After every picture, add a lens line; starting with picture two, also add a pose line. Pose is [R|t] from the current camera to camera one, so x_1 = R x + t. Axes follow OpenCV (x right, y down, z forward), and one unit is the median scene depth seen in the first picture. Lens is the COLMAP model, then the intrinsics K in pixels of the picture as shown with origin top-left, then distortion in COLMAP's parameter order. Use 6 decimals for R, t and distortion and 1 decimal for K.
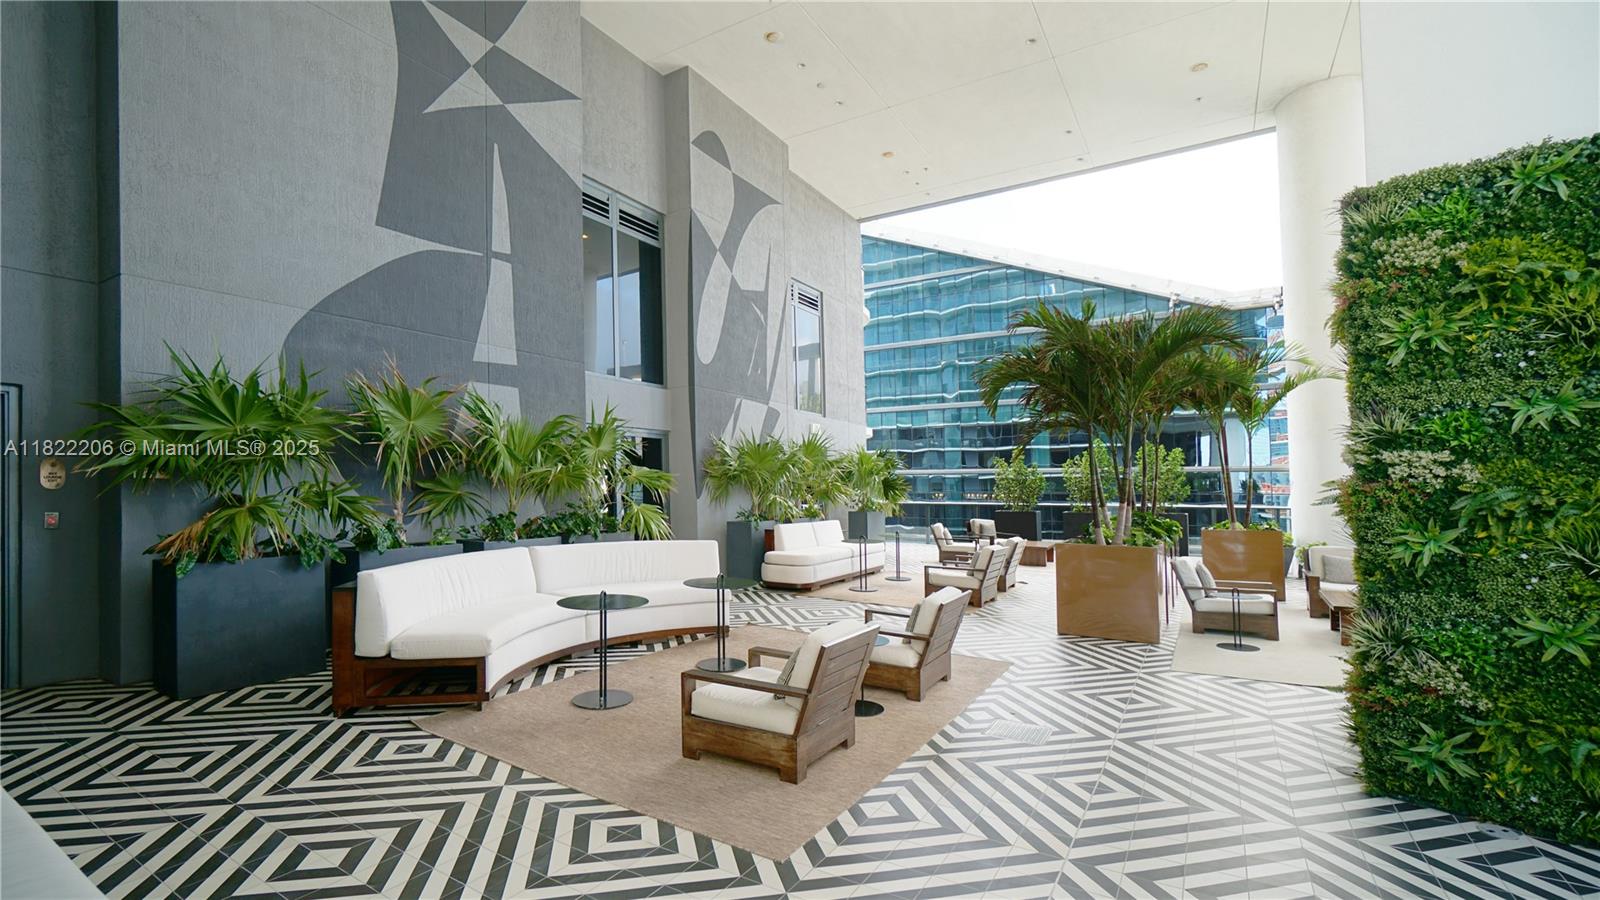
lens RADIAL K [[686.4, 0, 785.7], [0, 686.4, 450.2], [0, 0, 1]] dist [-0.004367, 0.003115]
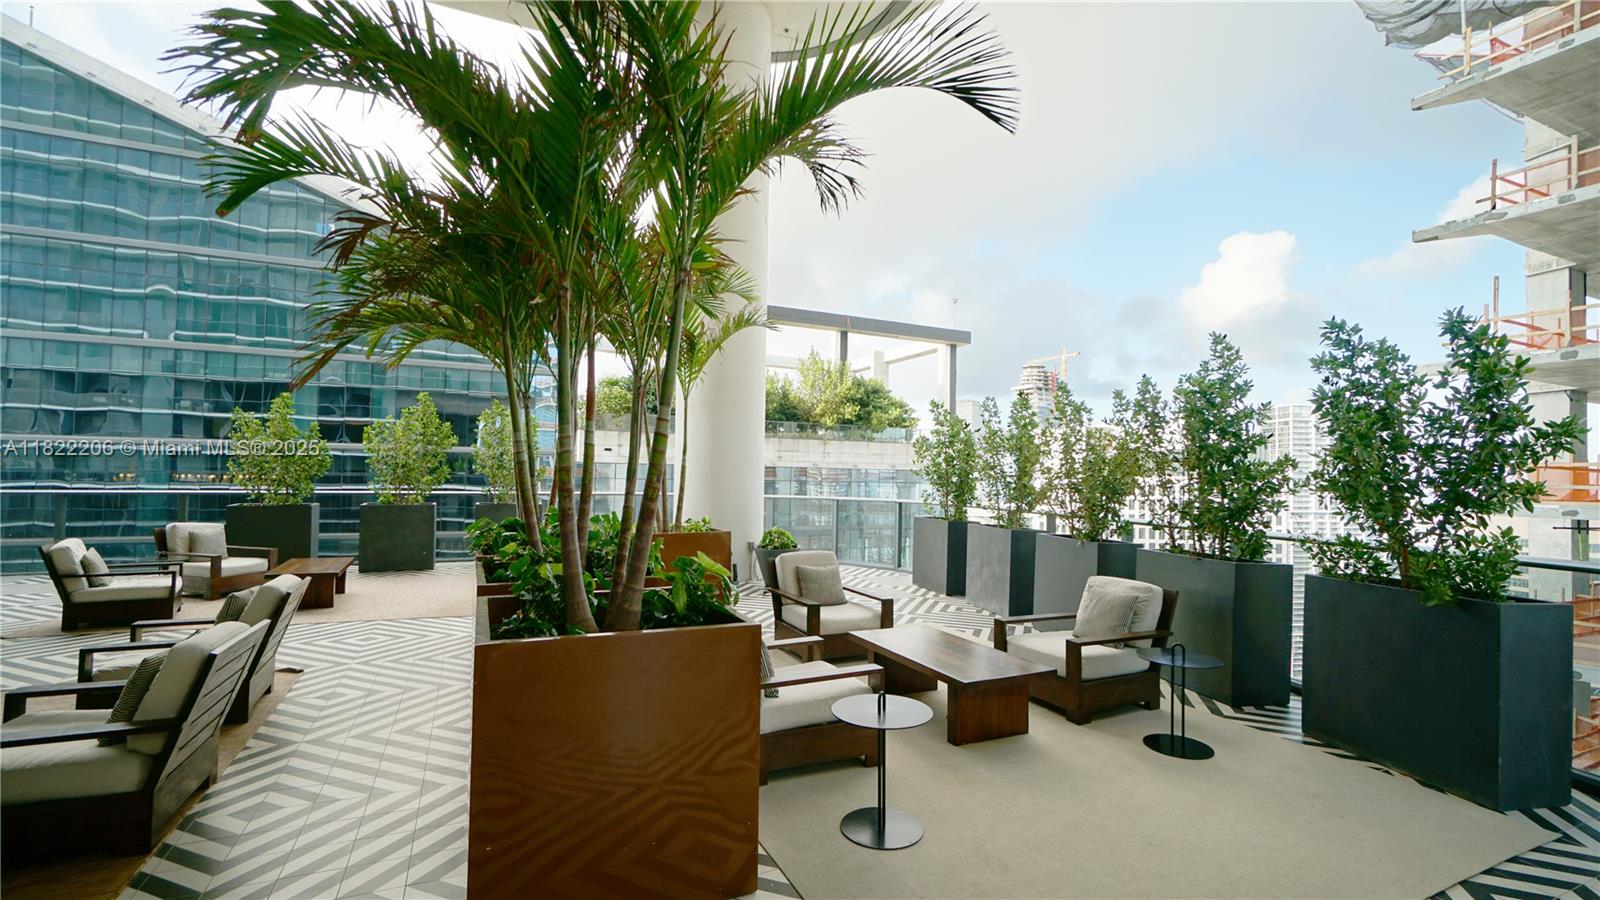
lens RADIAL K [[686.4, 0, 784.6], [0, 686.4, 446.6], [0, 0, 1]] dist [-0.004367, 0.003115]
pose [[0.560038, 0.046129, 0.827181, 0.093315], [-0.062134, 0.997975, -0.013586, 0.020136], [-0.826133, -0.043787, 0.561771, 0.307013]]
